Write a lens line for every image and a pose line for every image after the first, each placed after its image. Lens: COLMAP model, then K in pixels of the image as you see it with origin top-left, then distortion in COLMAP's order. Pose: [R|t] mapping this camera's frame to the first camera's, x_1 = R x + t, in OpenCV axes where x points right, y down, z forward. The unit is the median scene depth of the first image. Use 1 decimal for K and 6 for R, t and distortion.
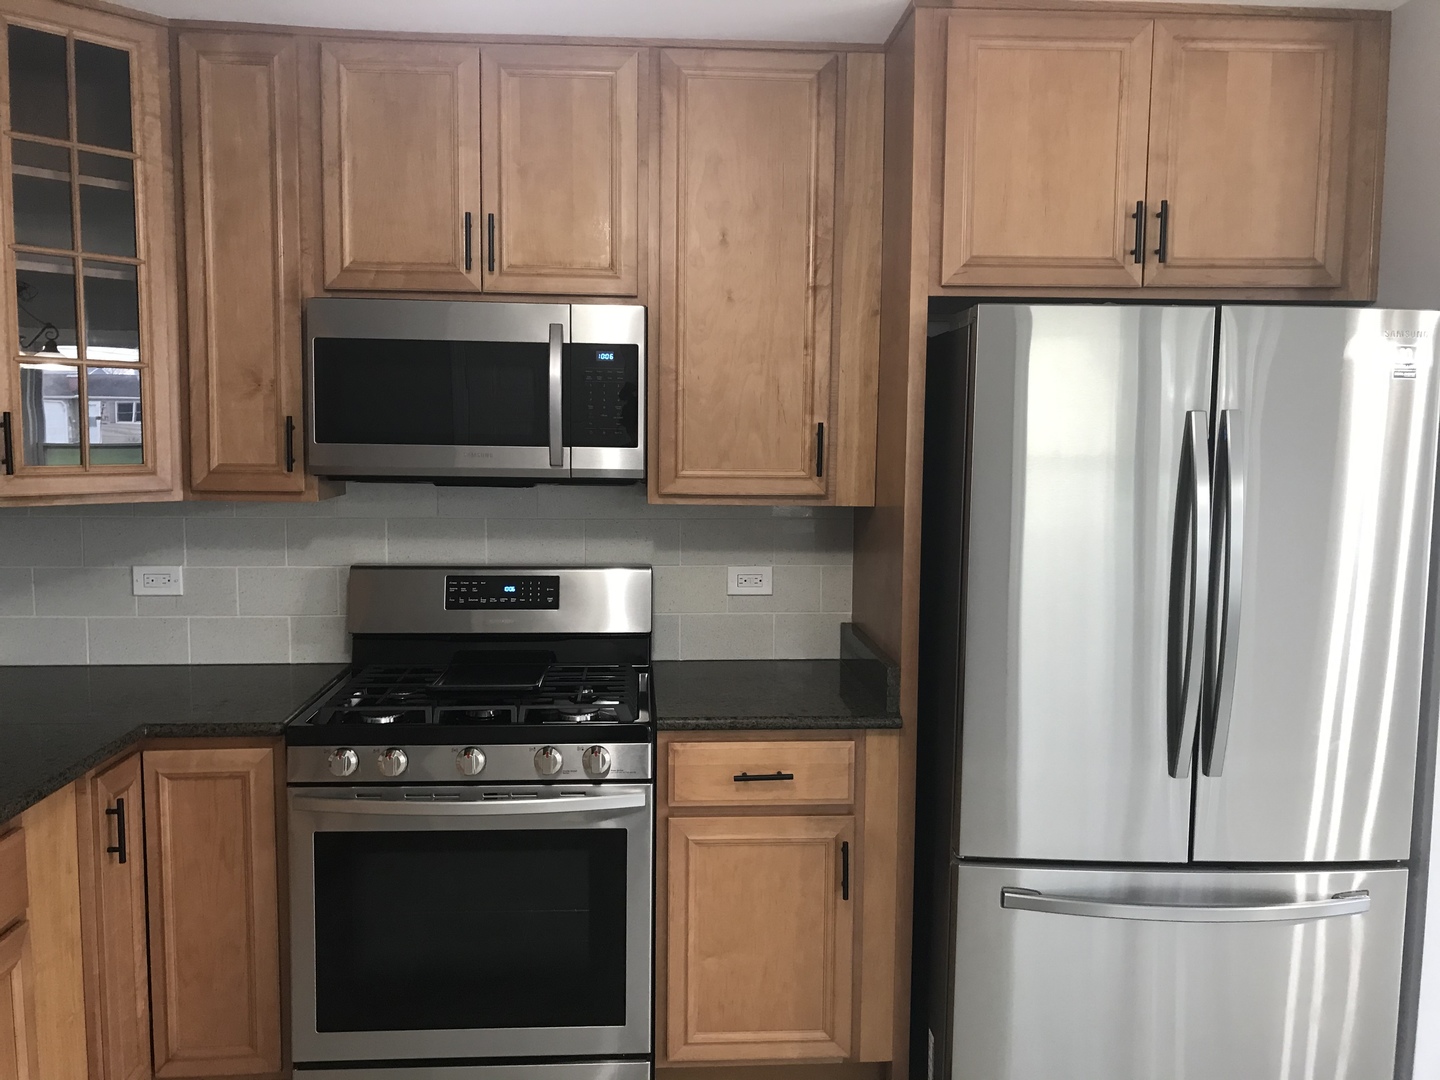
lens RADIAL K [[1179.4, 0, 721.0], [0, 1179.4, 533.8], [0, 0, 1]] dist [0.023999, -0.019479]
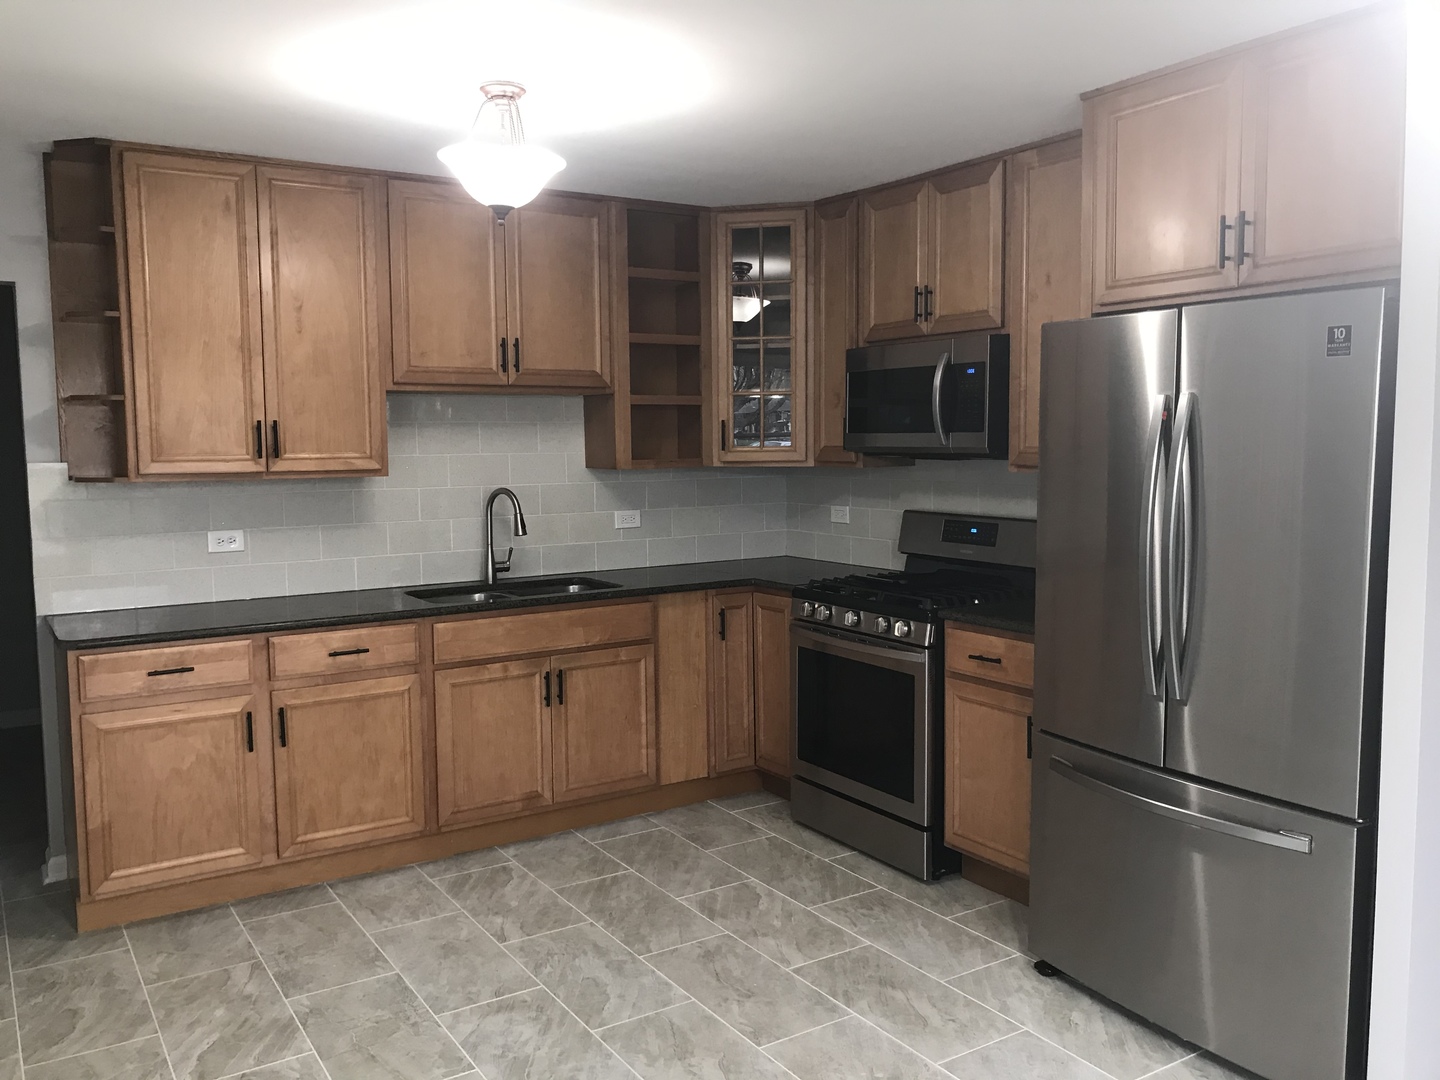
lens RADIAL K [[1179.4, 0, 721.3], [0, 1179.4, 546.5], [0, 0, 1]] dist [0.023999, -0.019479]
pose [[0.485374, 0.070413, -0.871466, 1.089926], [-0.066620, 0.996832, 0.043437, 0.026312], [0.871765, 0.036974, 0.488528, 0.005189]]
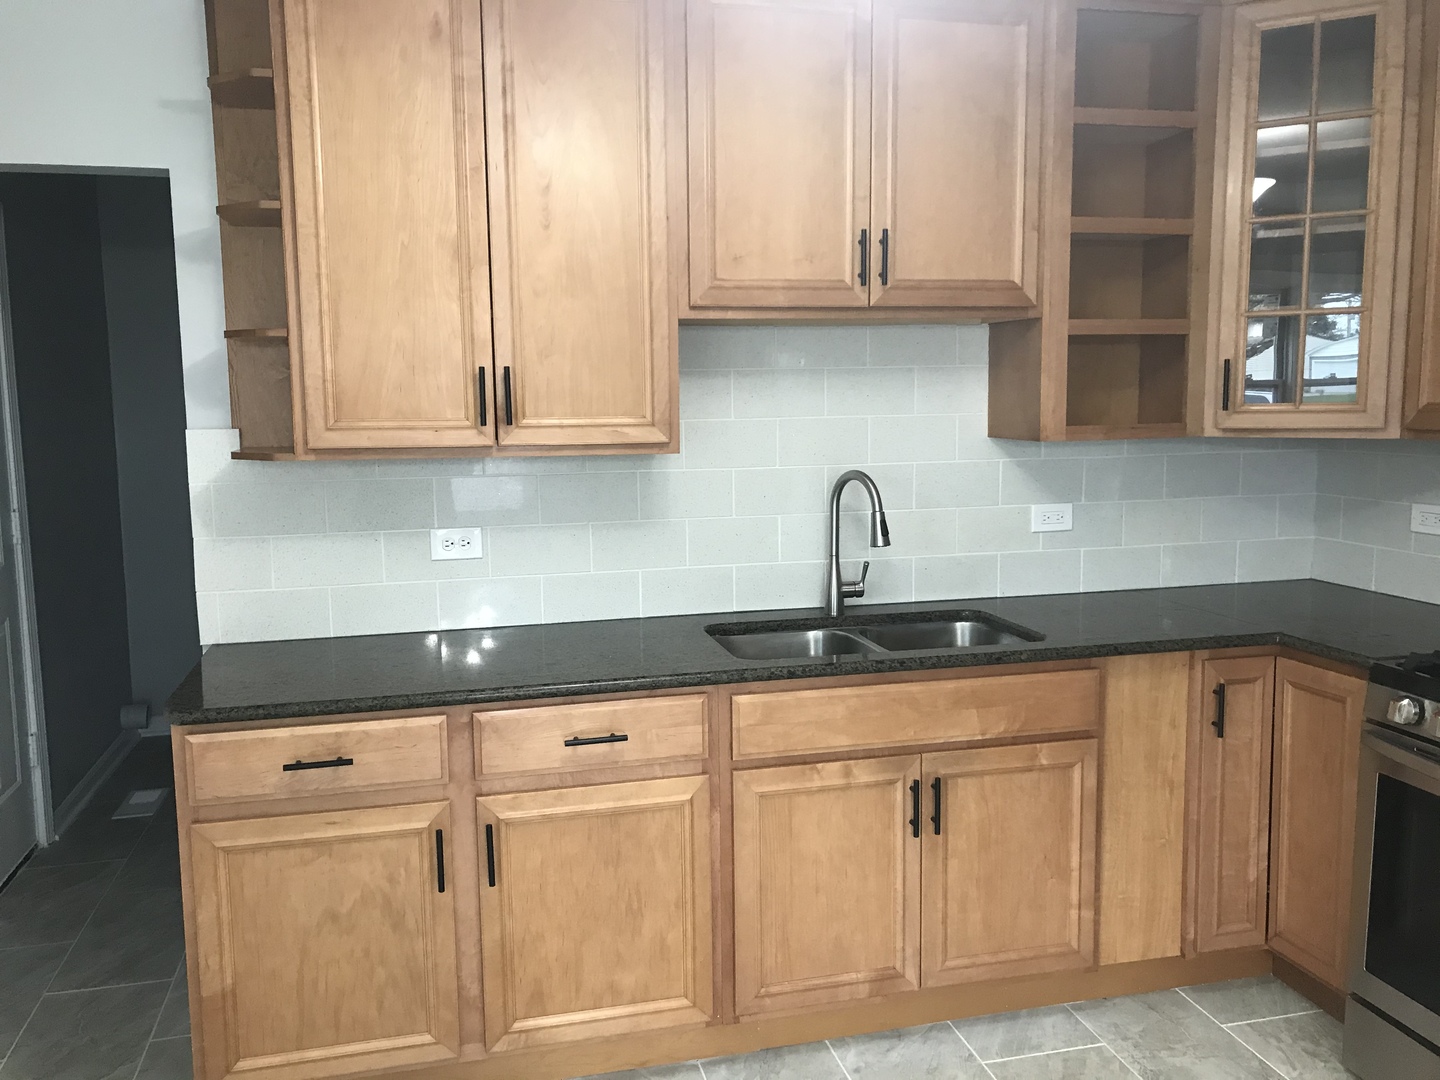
lens RADIAL K [[1179.4, 0, 707.6], [0, 1179.4, 535.8], [0, 0, 1]] dist [0.023999, -0.019479]
pose [[0.174693, 0.109709, -0.978492, 0.477141], [-0.075397, 0.992346, 0.097802, 0.000041], [0.981732, 0.056690, 0.181627, 0.236692]]
